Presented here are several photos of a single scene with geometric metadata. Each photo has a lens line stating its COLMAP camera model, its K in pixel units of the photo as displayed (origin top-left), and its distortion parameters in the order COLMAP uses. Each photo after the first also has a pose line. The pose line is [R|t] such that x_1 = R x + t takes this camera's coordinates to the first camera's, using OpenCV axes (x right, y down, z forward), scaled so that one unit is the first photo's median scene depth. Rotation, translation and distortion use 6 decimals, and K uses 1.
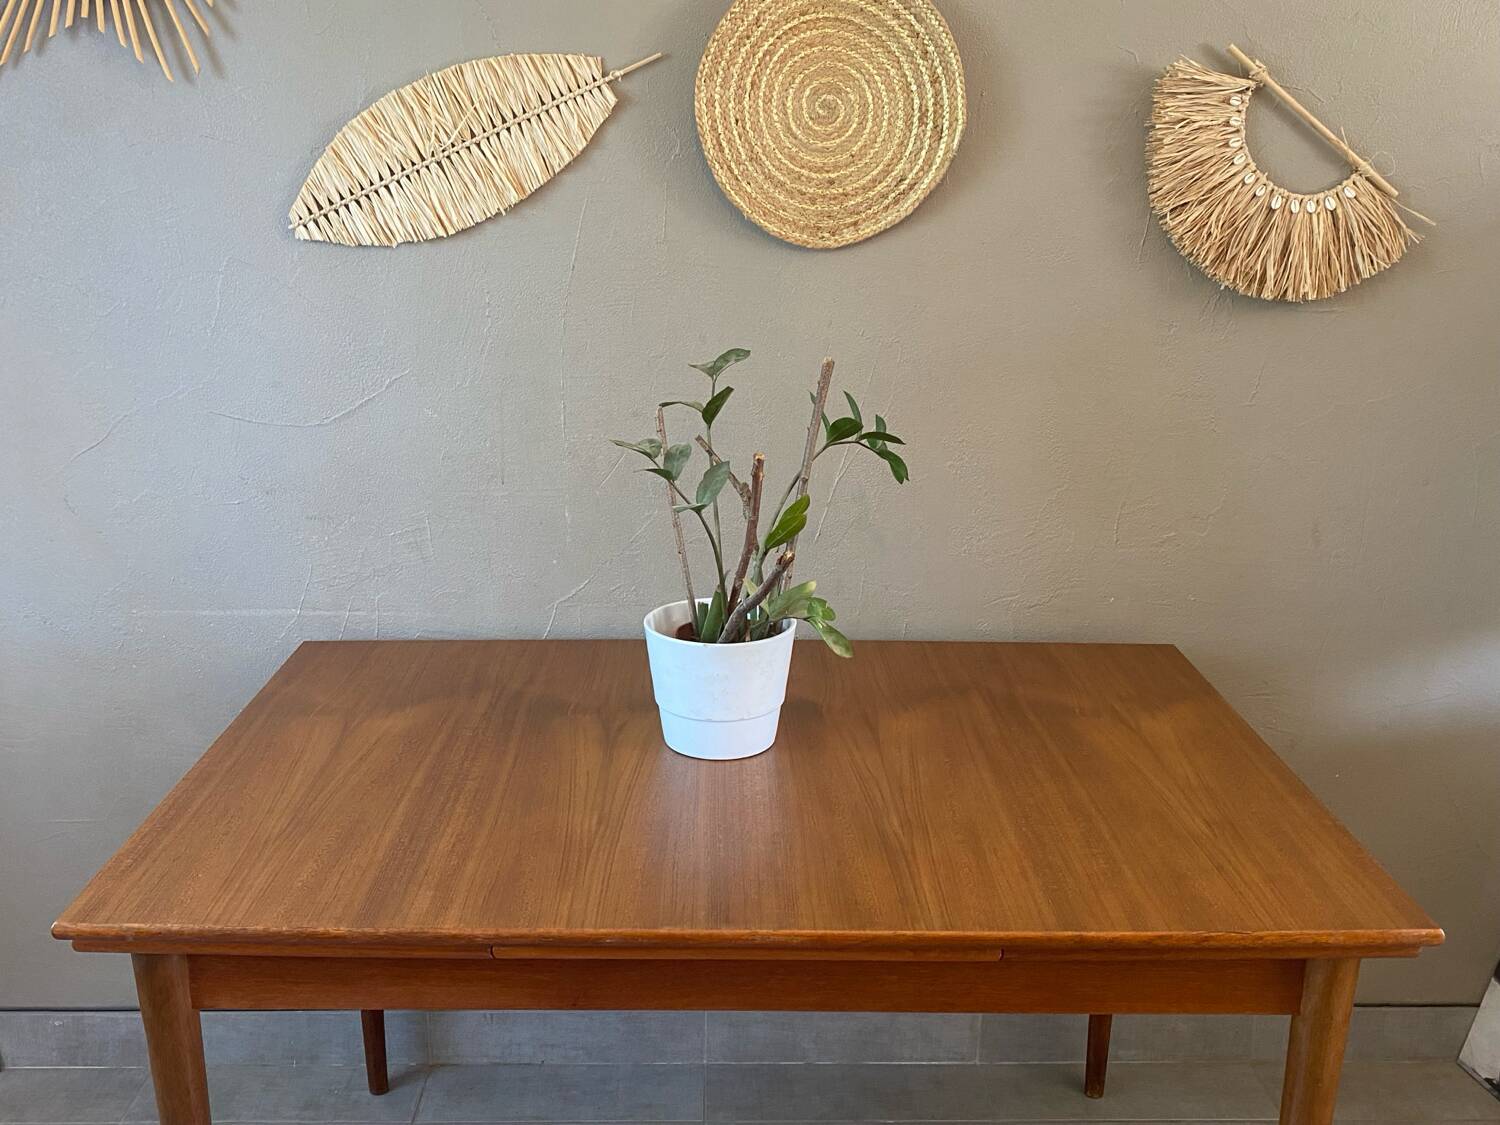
lens RADIAL K [[1411.0, 0, 735.2], [0, 1411.0, 569.3], [0, 0, 1]] dist [0.010714, 0.000000]
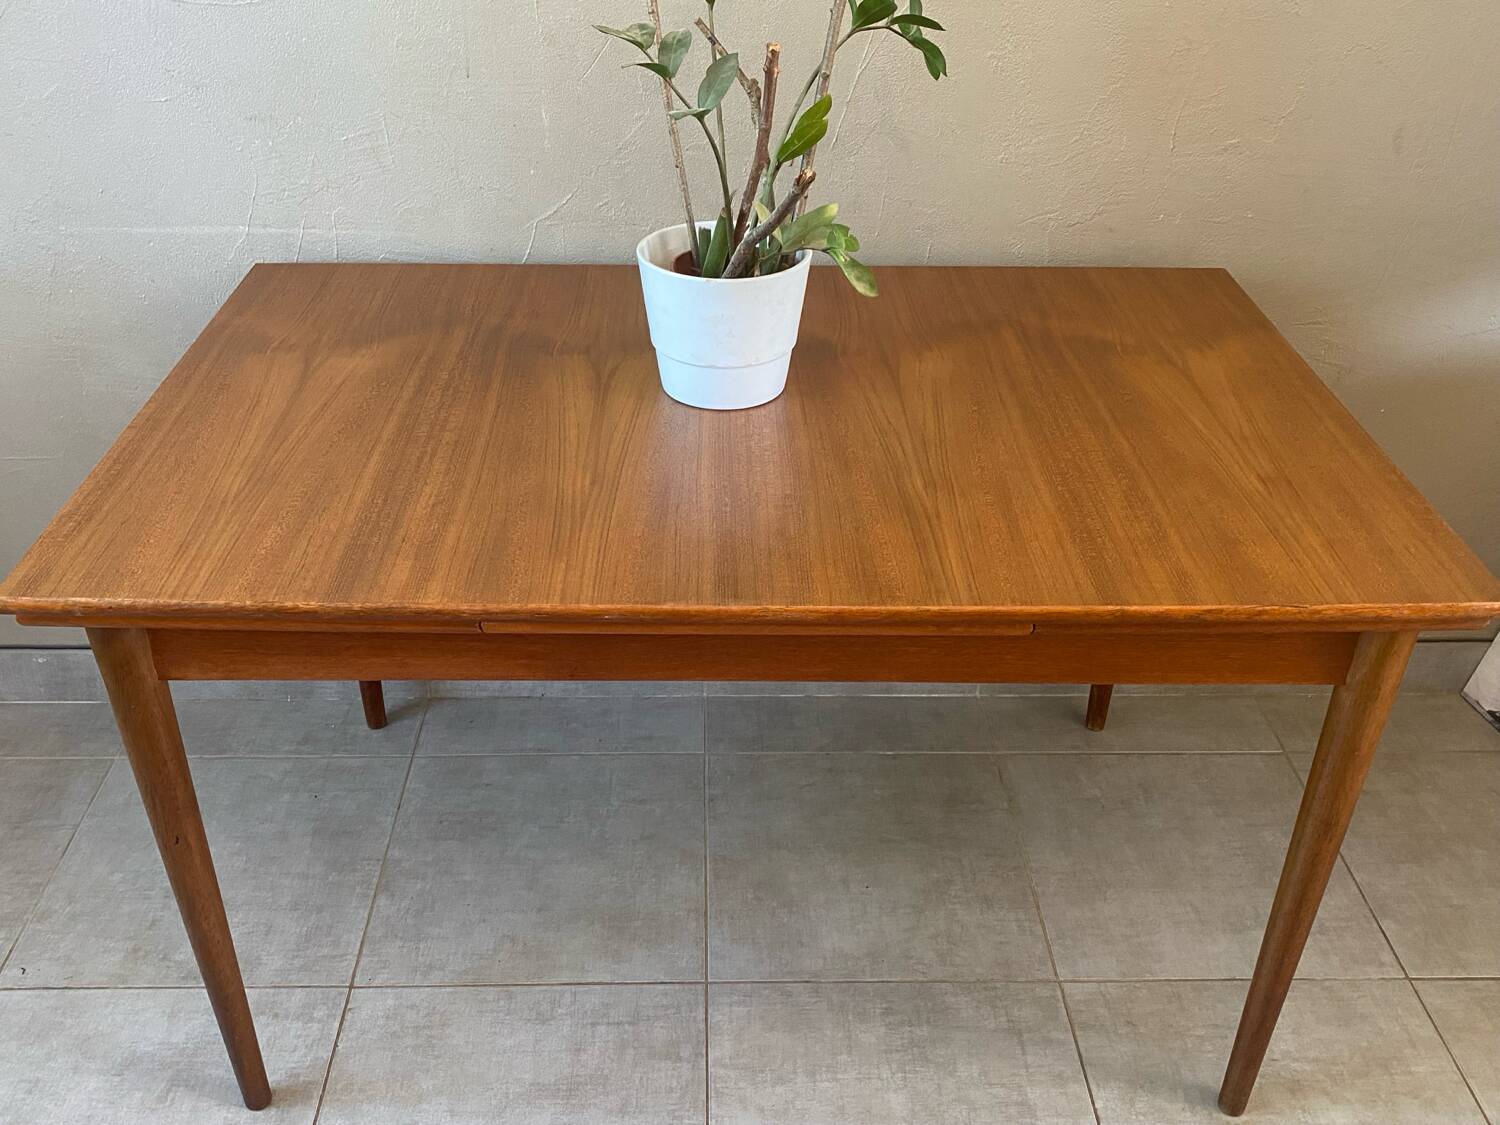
lens RADIAL K [[1411.0, 0, 733.7], [0, 1411.0, 572.5], [0, 0, 1]] dist [0.010714, 0.000000]
pose [[0.999967, 0.001436, 0.008002, -0.012539], [-0.003623, 0.959831, 0.280556, -0.016926], [-0.007278, -0.280576, 0.959804, 0.111634]]
